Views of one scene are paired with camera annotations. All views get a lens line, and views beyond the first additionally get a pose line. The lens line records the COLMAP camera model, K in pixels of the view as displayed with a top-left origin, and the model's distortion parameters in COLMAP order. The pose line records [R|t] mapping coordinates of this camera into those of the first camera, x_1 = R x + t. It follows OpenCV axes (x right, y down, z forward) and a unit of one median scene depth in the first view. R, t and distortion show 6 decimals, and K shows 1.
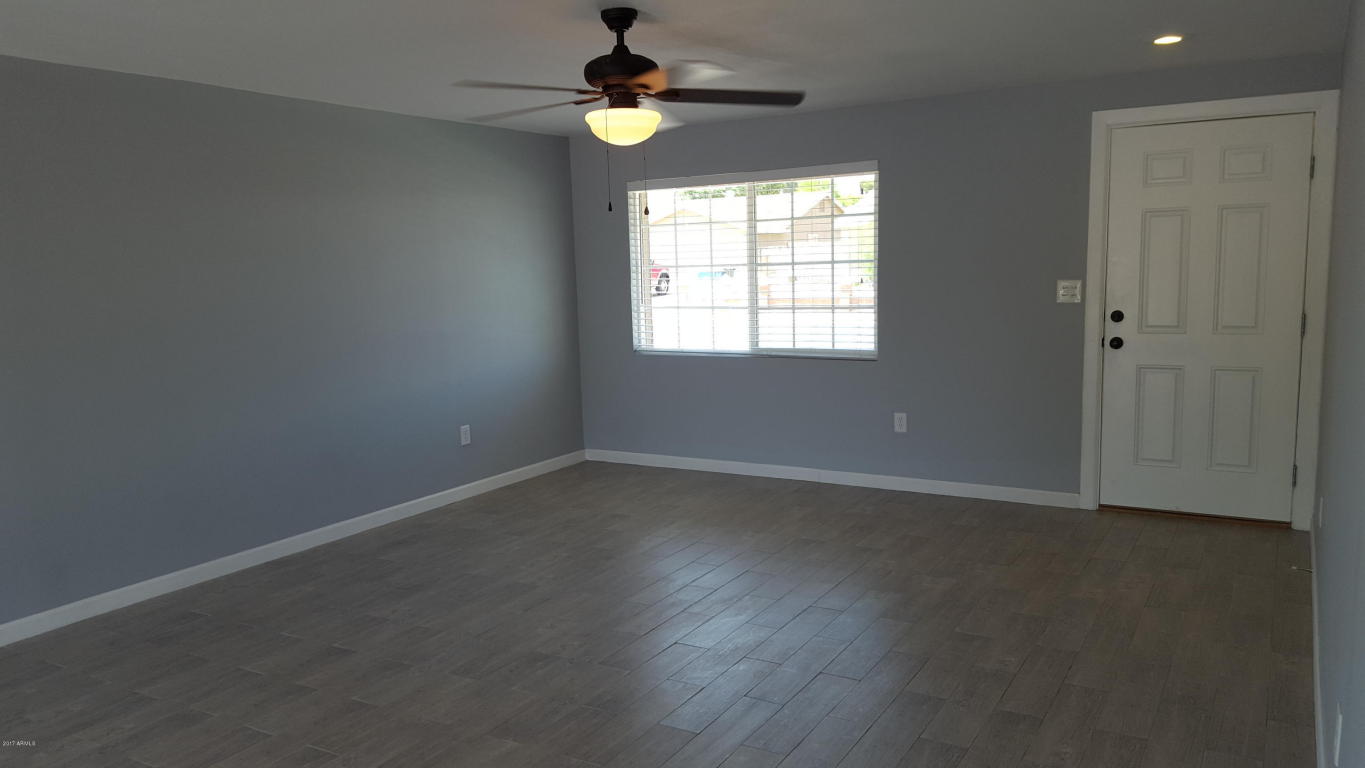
lens RADIAL K [[1002.2, 0, 686.0], [0, 1002.2, 411.2], [0, 0, 1]] dist [0.157614, -0.251860]
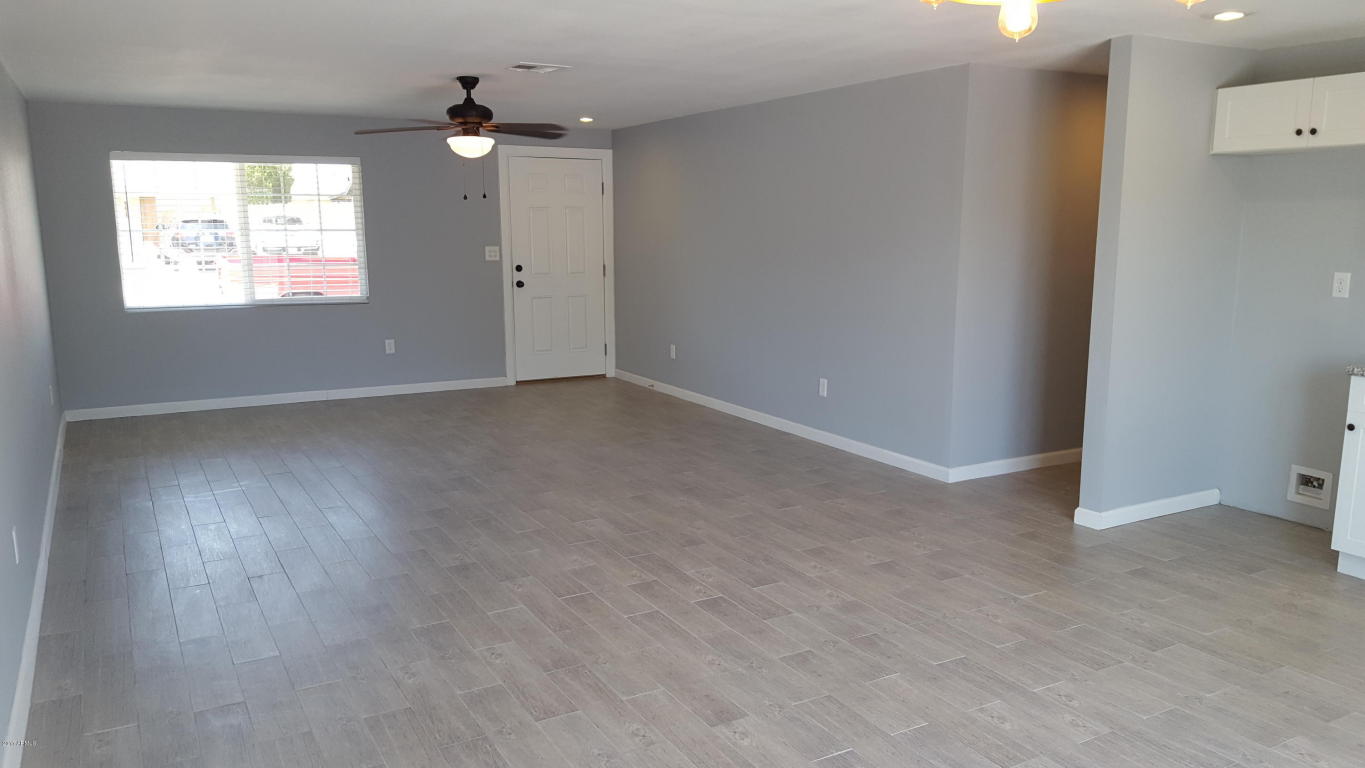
lens RADIAL K [[1002.2, 0, 686.0], [0, 1002.2, 411.2], [0, 0, 1]] dist [0.157614, -0.251860]
pose [[0.494862, -0.135357, 0.858365, -0.904694], [0.115894, 0.989250, 0.089182, 0.024964], [-0.861209, 0.055347, 0.505229, -0.075991]]
